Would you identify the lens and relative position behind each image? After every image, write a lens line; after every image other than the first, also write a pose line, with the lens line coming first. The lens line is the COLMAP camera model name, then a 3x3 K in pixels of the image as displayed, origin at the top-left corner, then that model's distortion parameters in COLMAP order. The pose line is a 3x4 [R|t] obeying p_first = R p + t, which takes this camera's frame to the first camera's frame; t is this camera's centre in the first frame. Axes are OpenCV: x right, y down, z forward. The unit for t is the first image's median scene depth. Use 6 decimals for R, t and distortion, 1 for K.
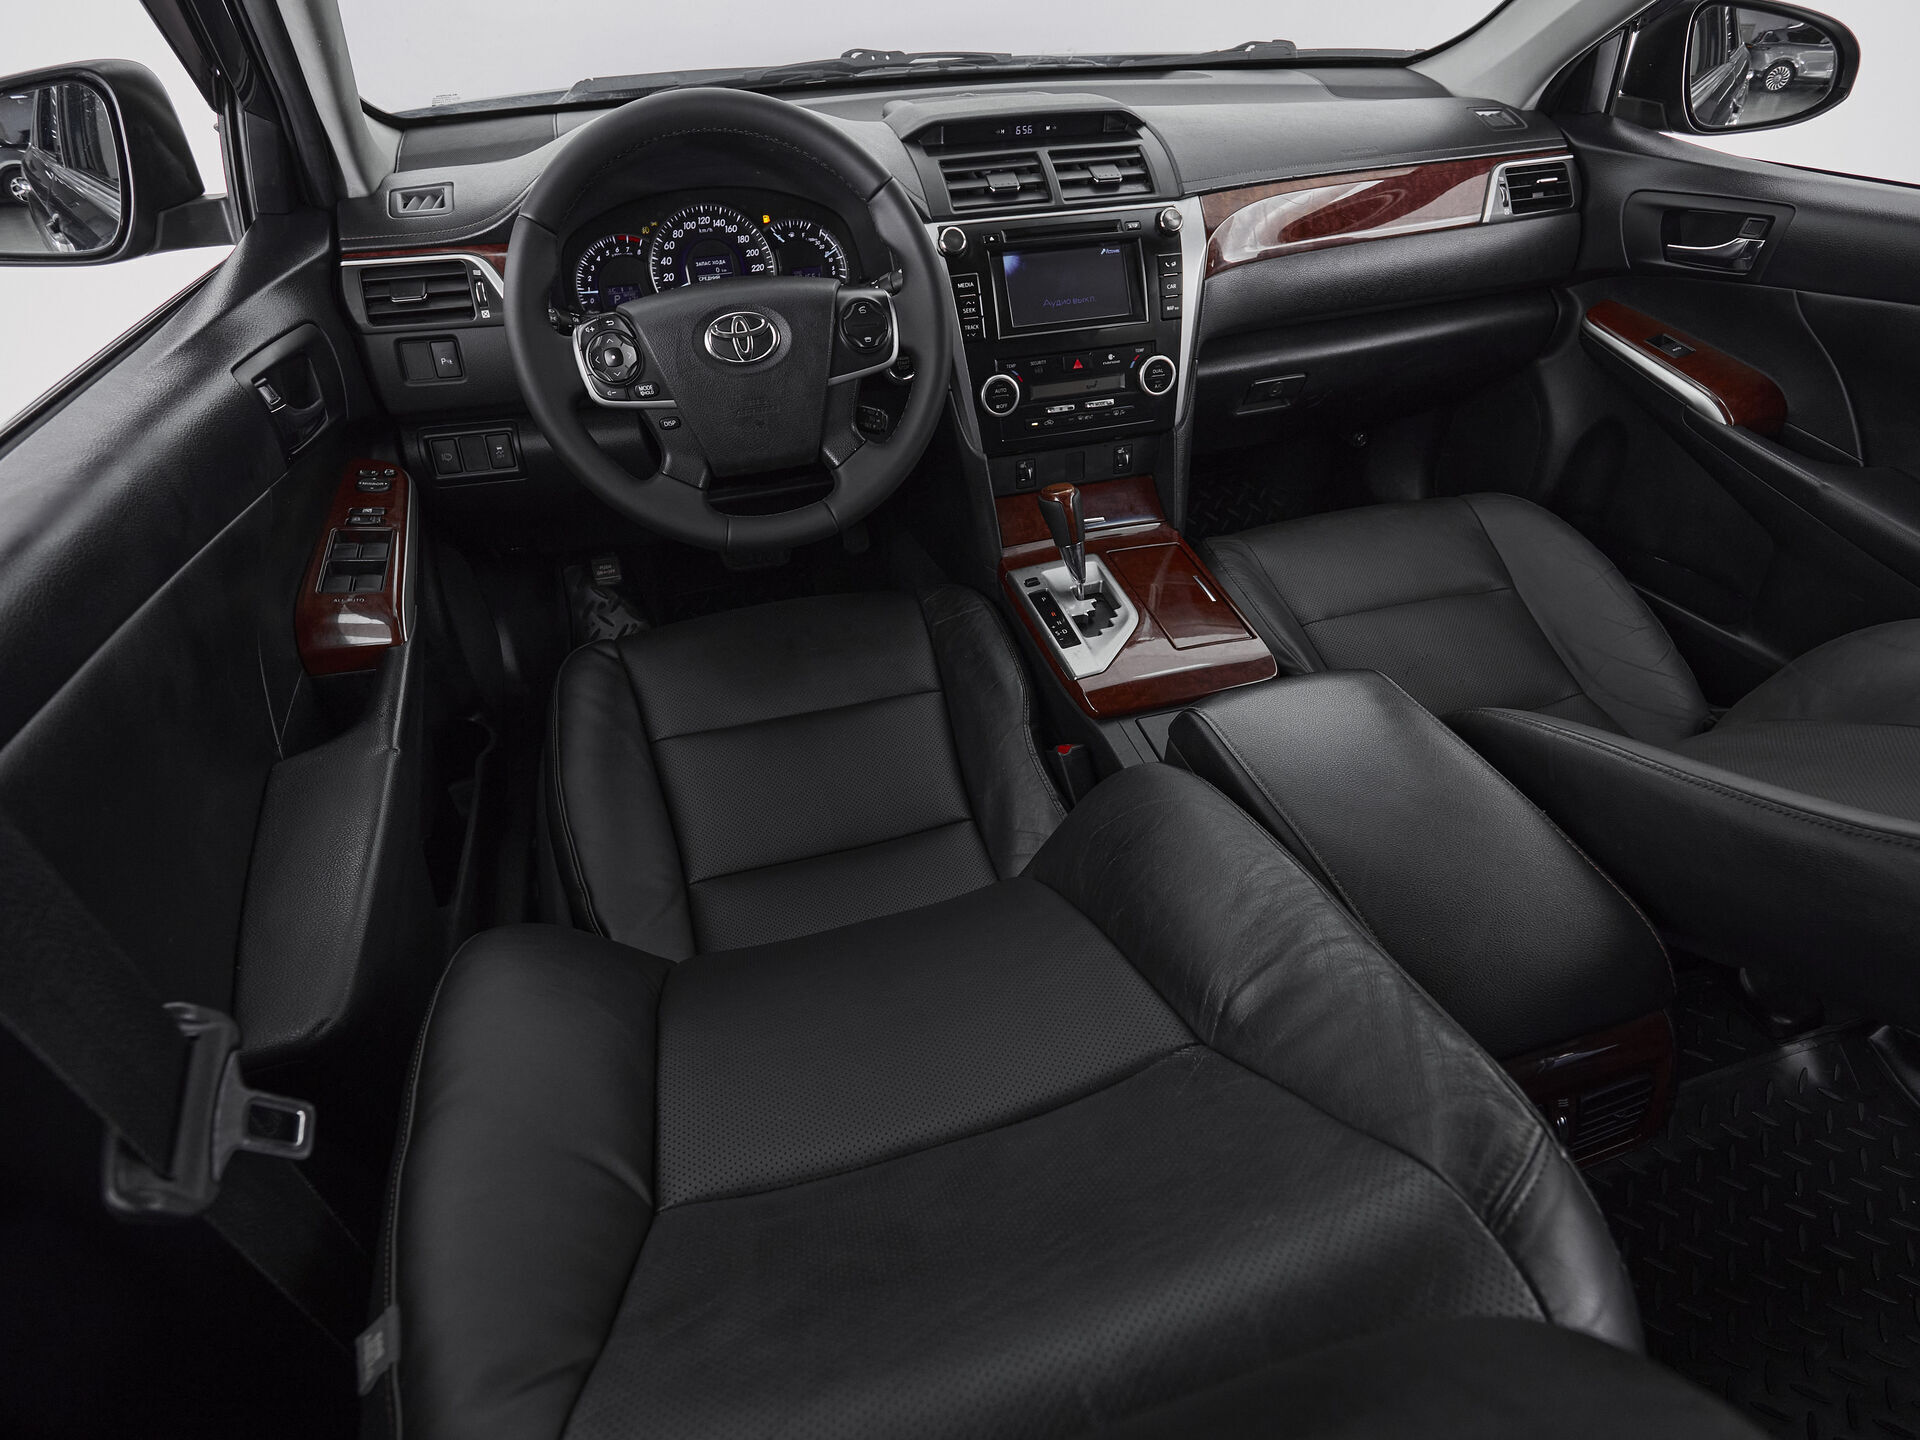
lens RADIAL K [[1068.2, 0, 996.4], [0, 1068.2, 746.8], [0, 0, 1]] dist [0.003524, -0.002895]
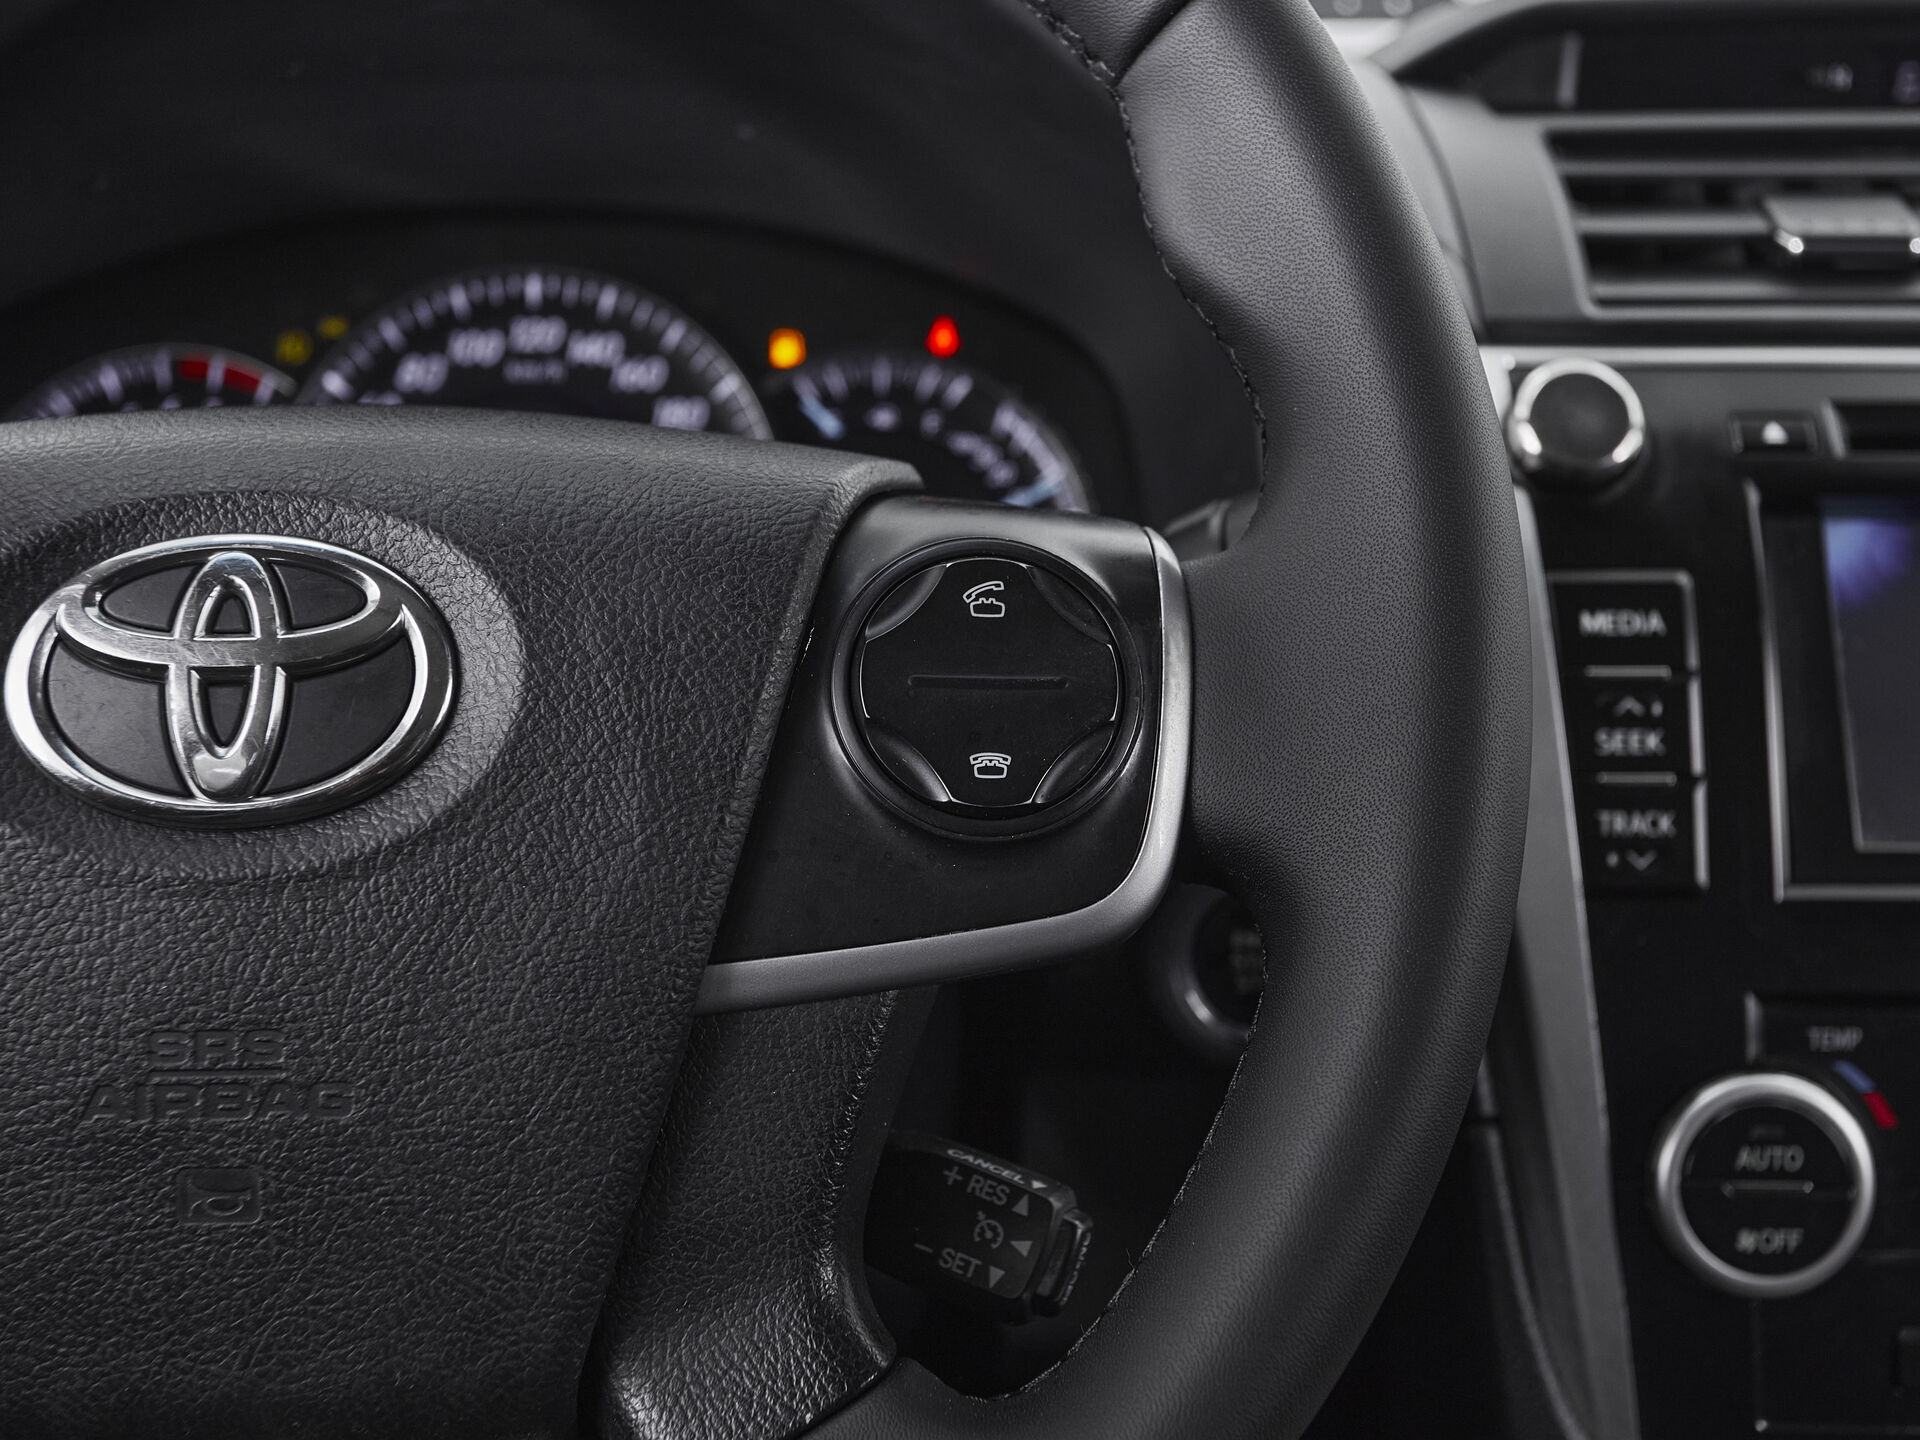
lens RADIAL K [[2592.2, 0, 929.0], [0, 2592.2, 719.9], [0, 0, 1]] dist [0.036560, 0.000000]
pose [[0.960457, 0.083634, -0.265572, -0.021917], [-0.192239, 0.889176, -0.415223, -0.185861], [0.201414, 0.449856, 0.870093, 0.545268]]
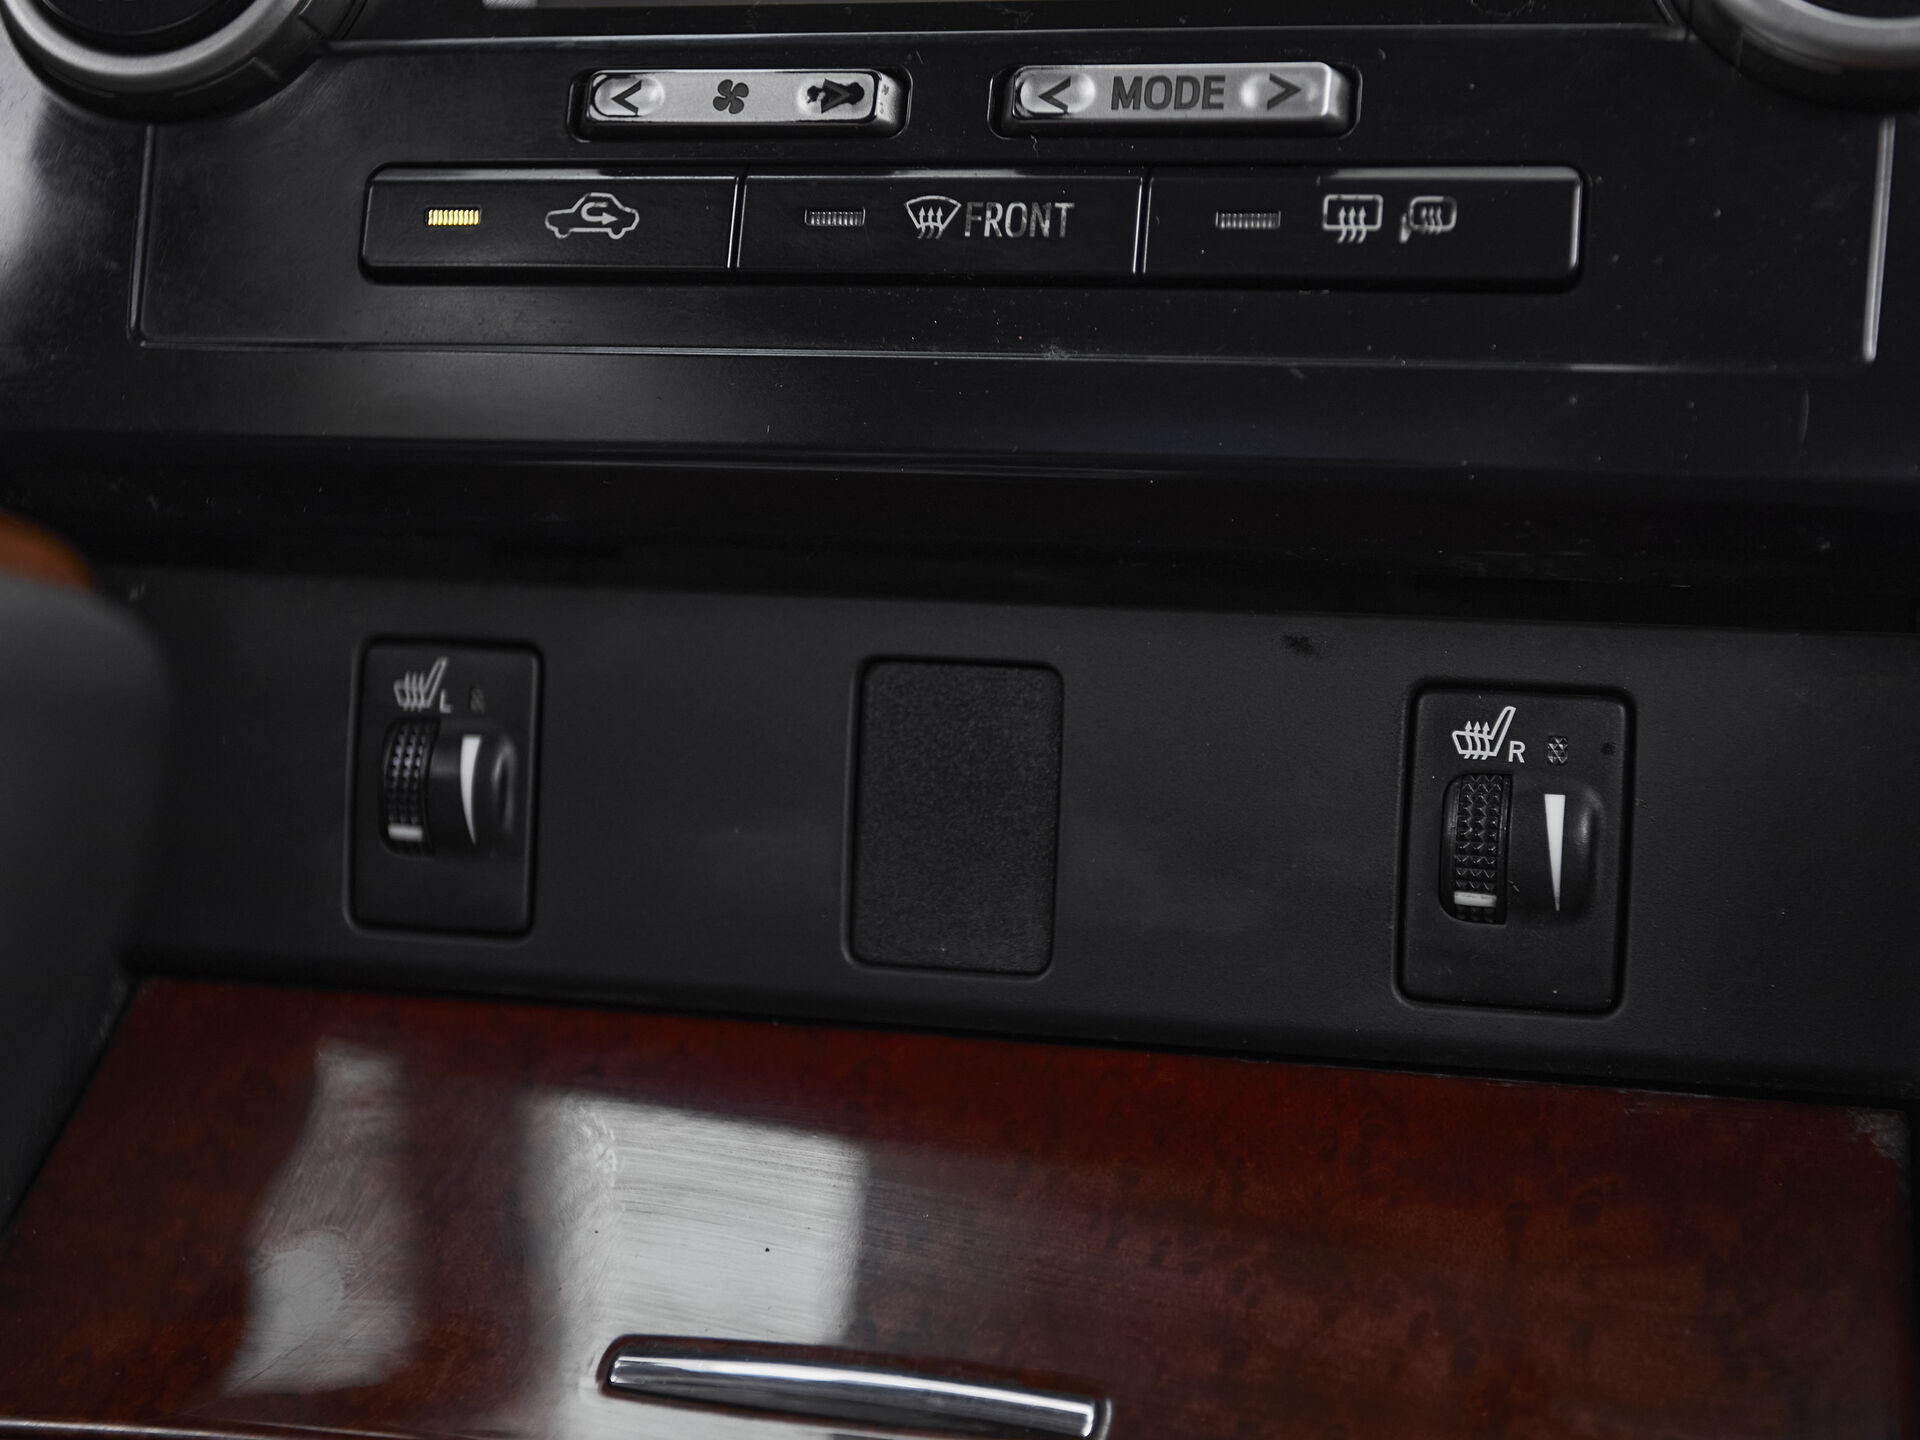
lens RADIAL K [[2592.2, 0, 1012.9], [0, 2592.2, 700.0], [0, 0, 1]] dist [0.036560, 0.000000]
pose [[0.852454, 0.075888, -0.517265, 0.210296], [-0.355924, 0.808953, -0.467881, -0.177270], [0.382936, 0.582954, 0.716606, 0.895118]]
